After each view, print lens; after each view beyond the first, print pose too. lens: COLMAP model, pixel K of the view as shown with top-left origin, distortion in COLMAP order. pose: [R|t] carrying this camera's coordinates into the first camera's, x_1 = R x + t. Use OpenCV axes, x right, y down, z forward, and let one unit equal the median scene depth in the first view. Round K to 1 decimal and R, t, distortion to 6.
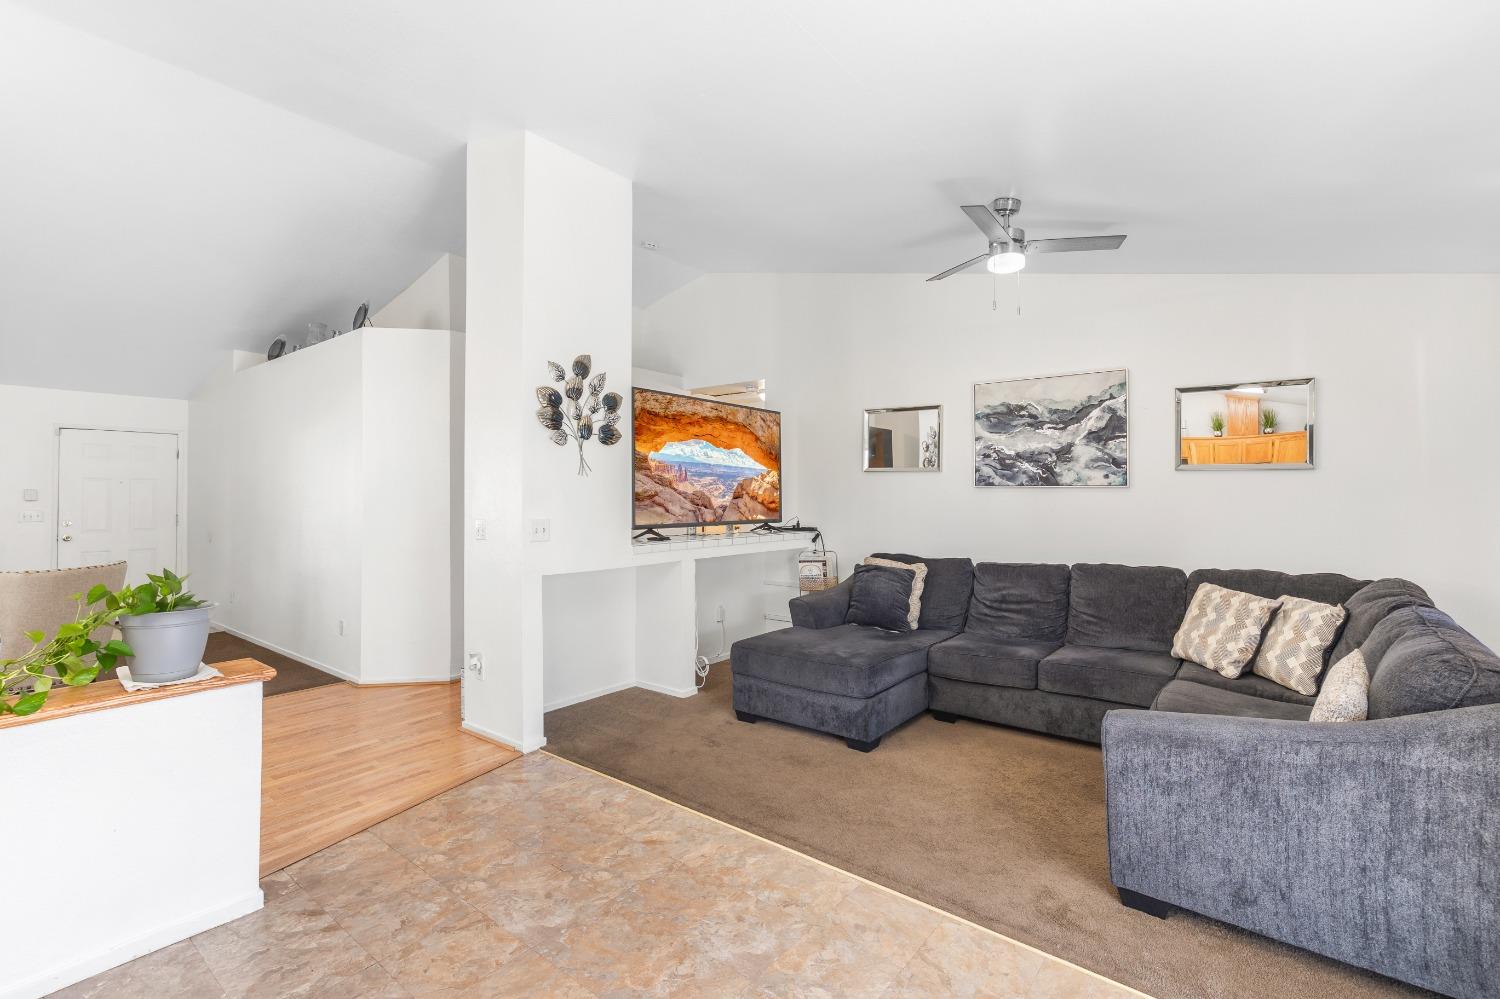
lens RADIAL K [[675.5, 0, 761.3], [0, 675.5, 475.1], [0, 0, 1]] dist [0.009178, -0.001623]
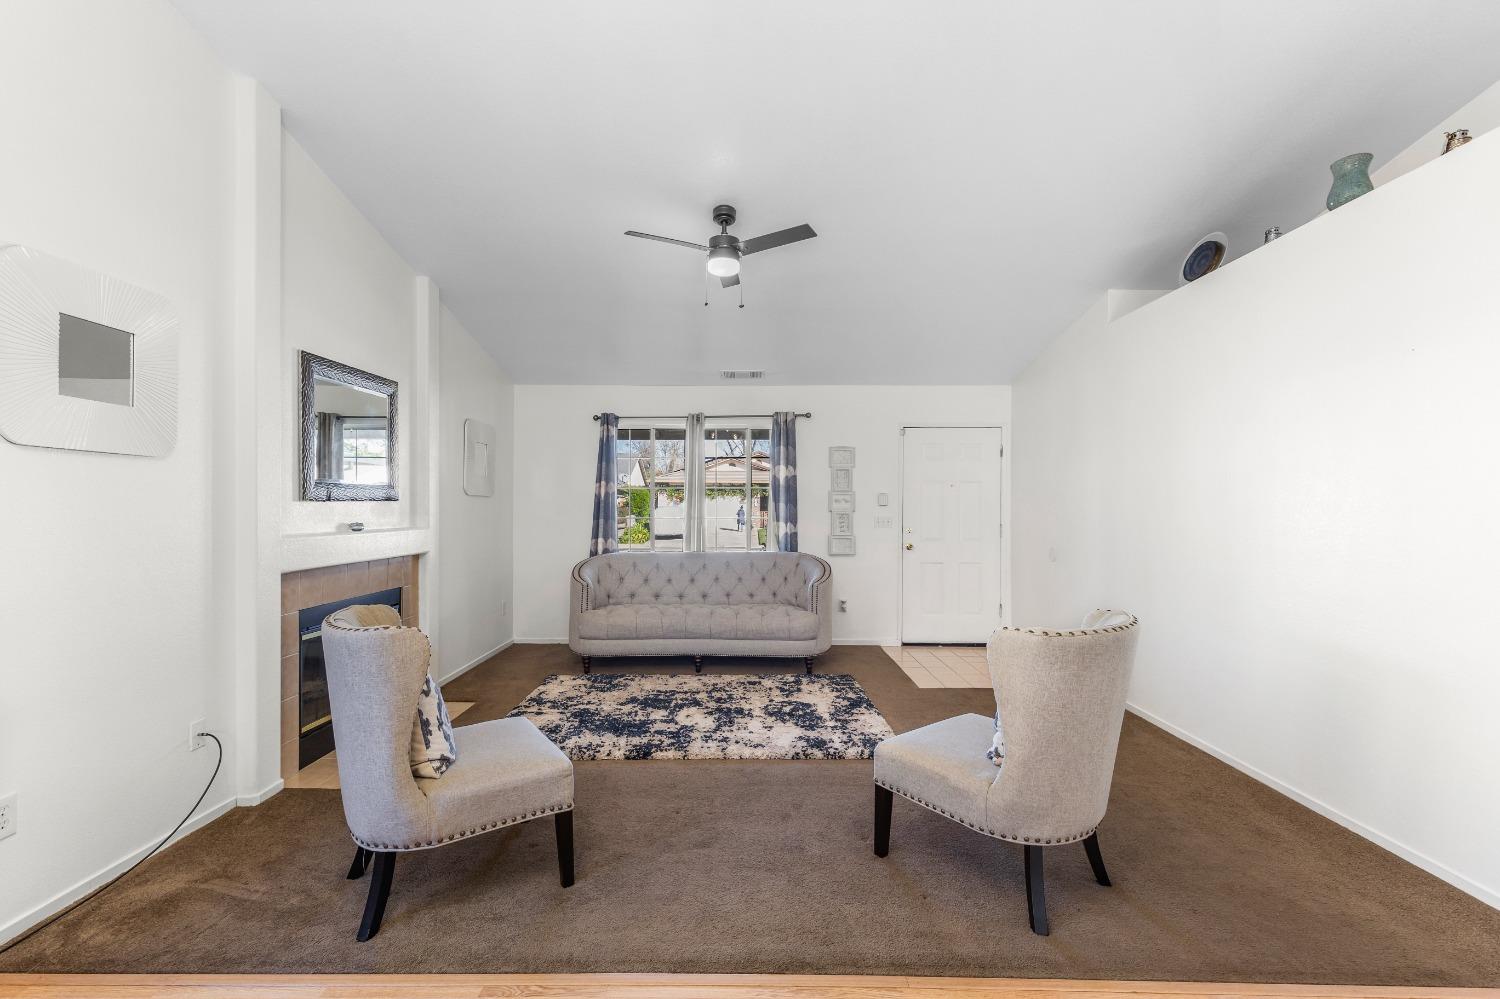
lens RADIAL K [[675.5, 0, 759.2], [0, 675.5, 499.8], [0, 0, 1]] dist [0.009178, -0.001623]
pose [[0.622886, 0.000555, -0.782312, -0.687177], [0.008575, 0.999935, 0.007536, 0.029899], [0.782265, -0.011402, 0.622841, 0.436960]]
